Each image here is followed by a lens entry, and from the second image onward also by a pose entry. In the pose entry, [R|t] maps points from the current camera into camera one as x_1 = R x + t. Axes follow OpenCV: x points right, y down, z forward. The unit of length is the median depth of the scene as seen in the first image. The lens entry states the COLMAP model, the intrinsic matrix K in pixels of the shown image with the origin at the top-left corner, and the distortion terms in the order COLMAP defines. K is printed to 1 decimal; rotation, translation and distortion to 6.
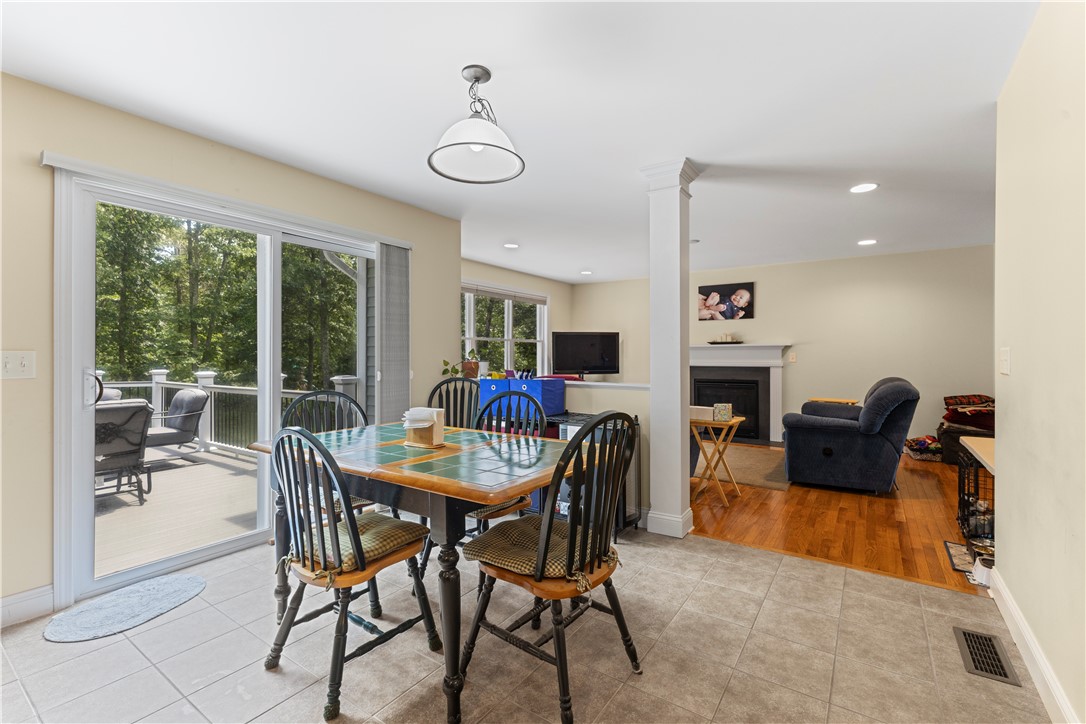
lens RADIAL K [[474.1, 0, 543.8], [0, 474.1, 356.6], [0, 0, 1]] dist [-0.000239, 0.000099]
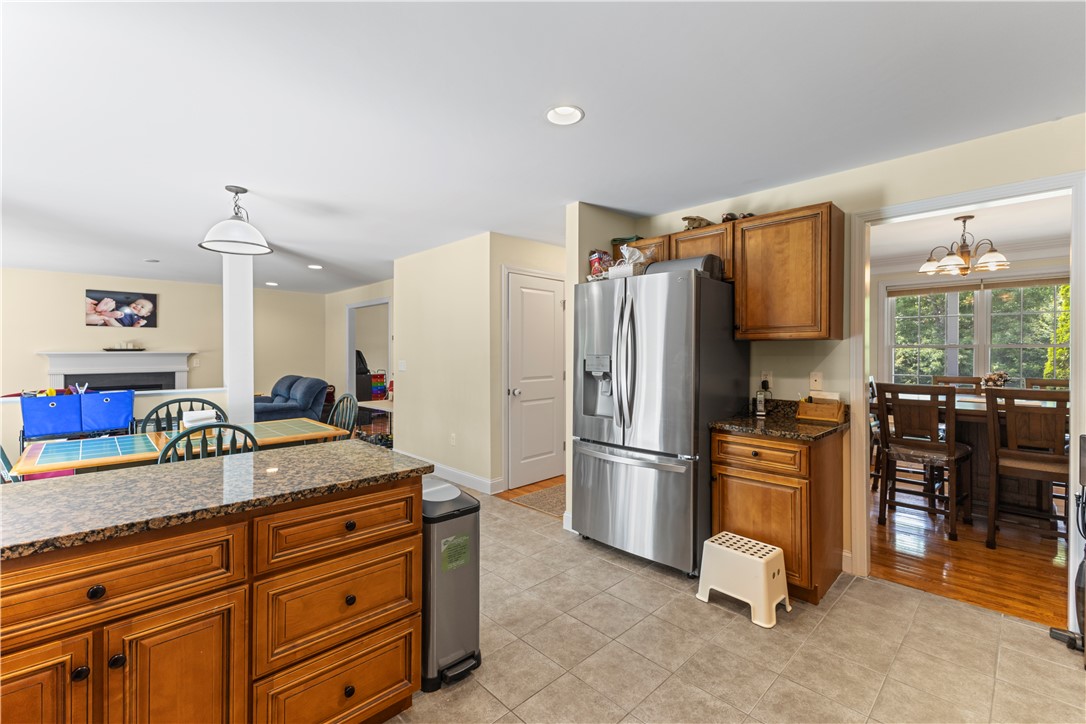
lens RADIAL K [[474.1, 0, 544.9], [0, 474.1, 356.4], [0, 0, 1]] dist [-0.000239, 0.000099]
pose [[0.194950, -0.008122, 0.980780, -0.439365], [0.004688, 0.999962, 0.007349, -0.017983], [-0.980802, 0.003165, 0.194980, -0.082375]]
